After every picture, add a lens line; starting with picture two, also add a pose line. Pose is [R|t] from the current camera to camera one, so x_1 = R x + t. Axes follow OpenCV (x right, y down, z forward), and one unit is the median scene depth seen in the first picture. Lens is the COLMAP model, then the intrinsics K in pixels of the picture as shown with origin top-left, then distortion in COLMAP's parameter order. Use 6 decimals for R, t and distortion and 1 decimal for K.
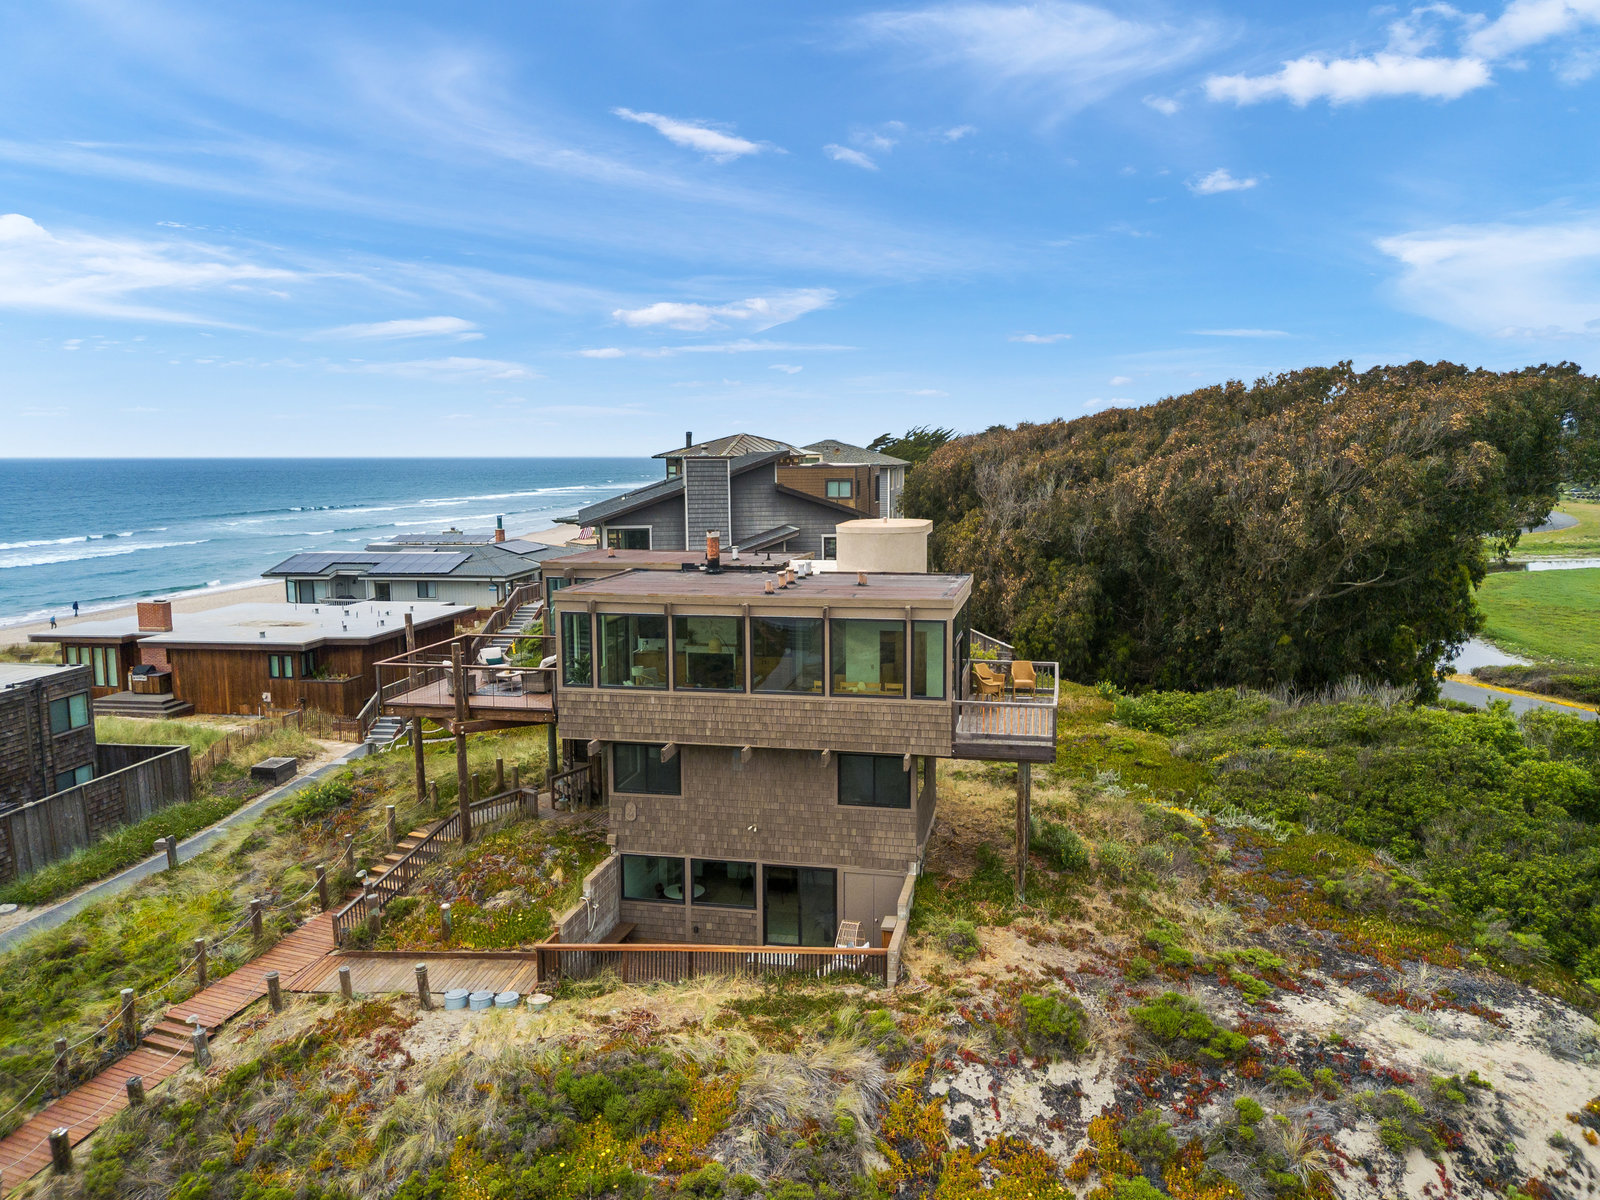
lens RADIAL K [[1201.4, 0, 804.7], [0, 1201.4, 657.8], [0, 0, 1]] dist [0.071104, -0.122179]
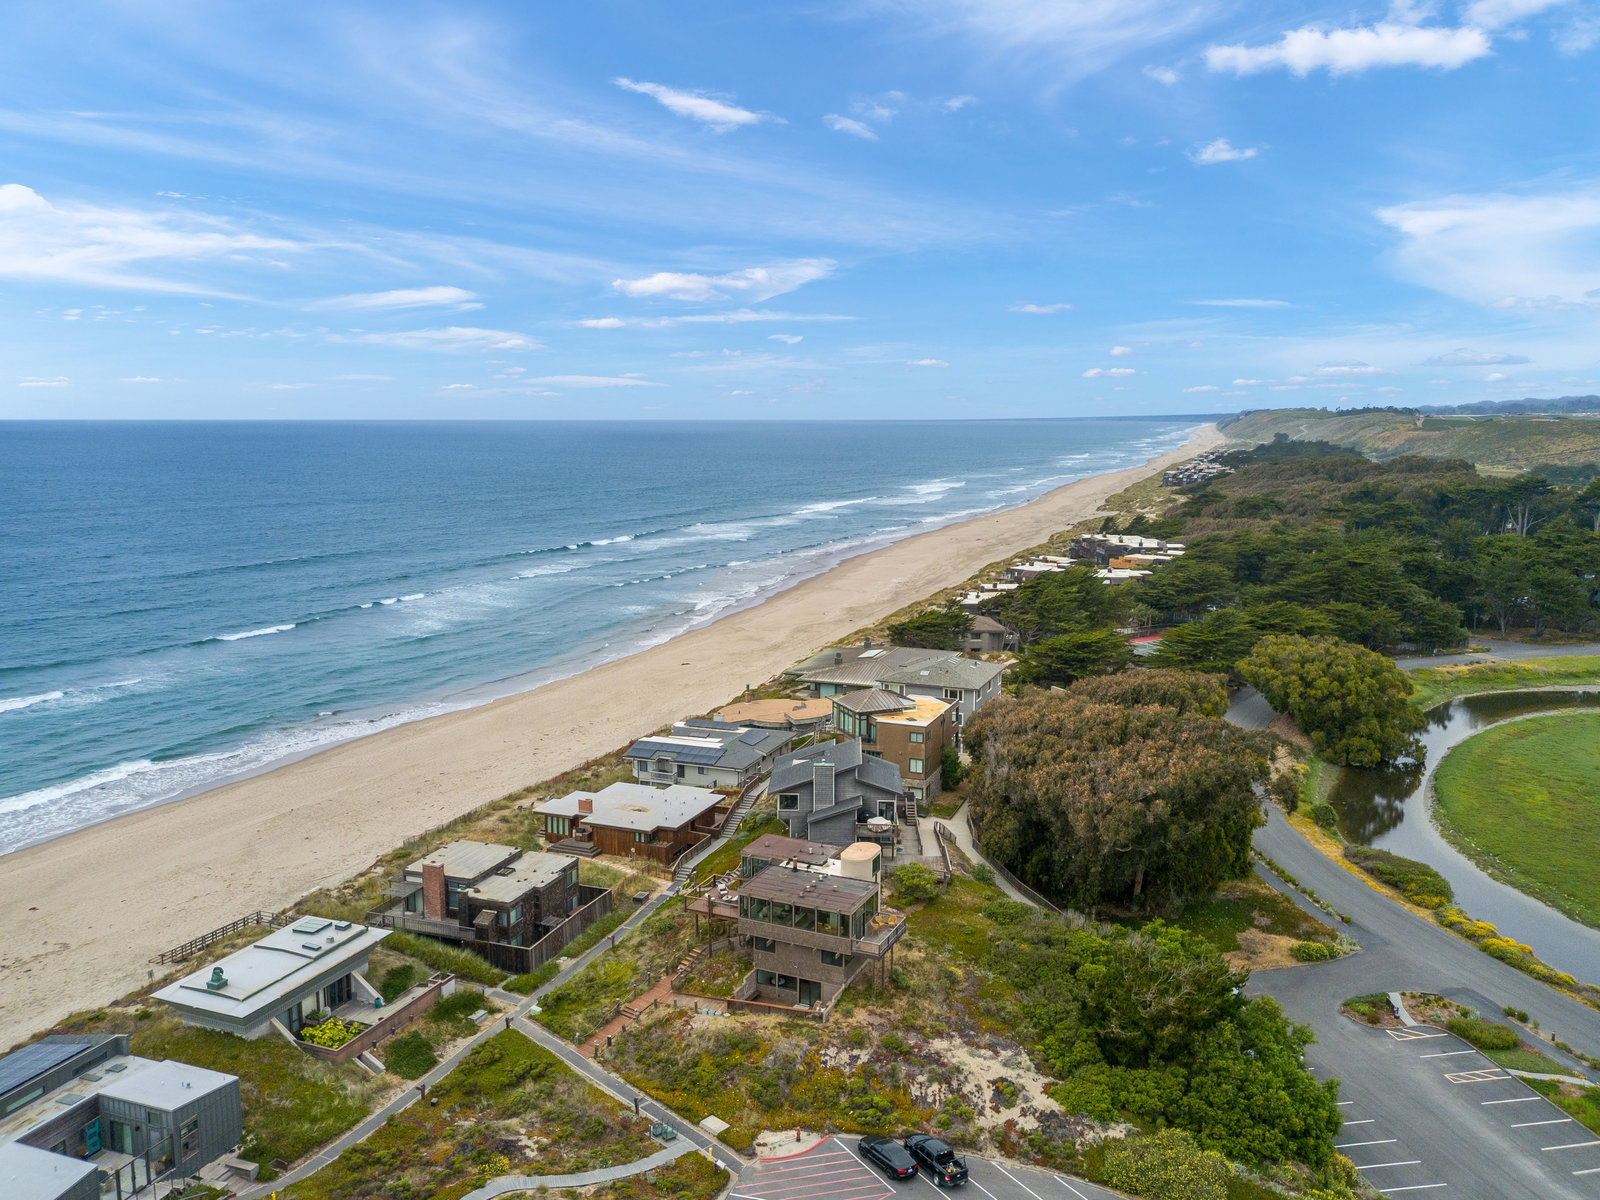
lens RADIAL K [[1242.4, 0, 755.9], [0, 1242.4, 674.9], [0, 0, 1]] dist [0.127130, -0.392595]
pose [[0.965110, 0.043331, -0.258234, 0.754755], [-0.029785, 0.997979, 0.056139, -0.905952], [0.260144, -0.046489, 0.964450, -2.432202]]
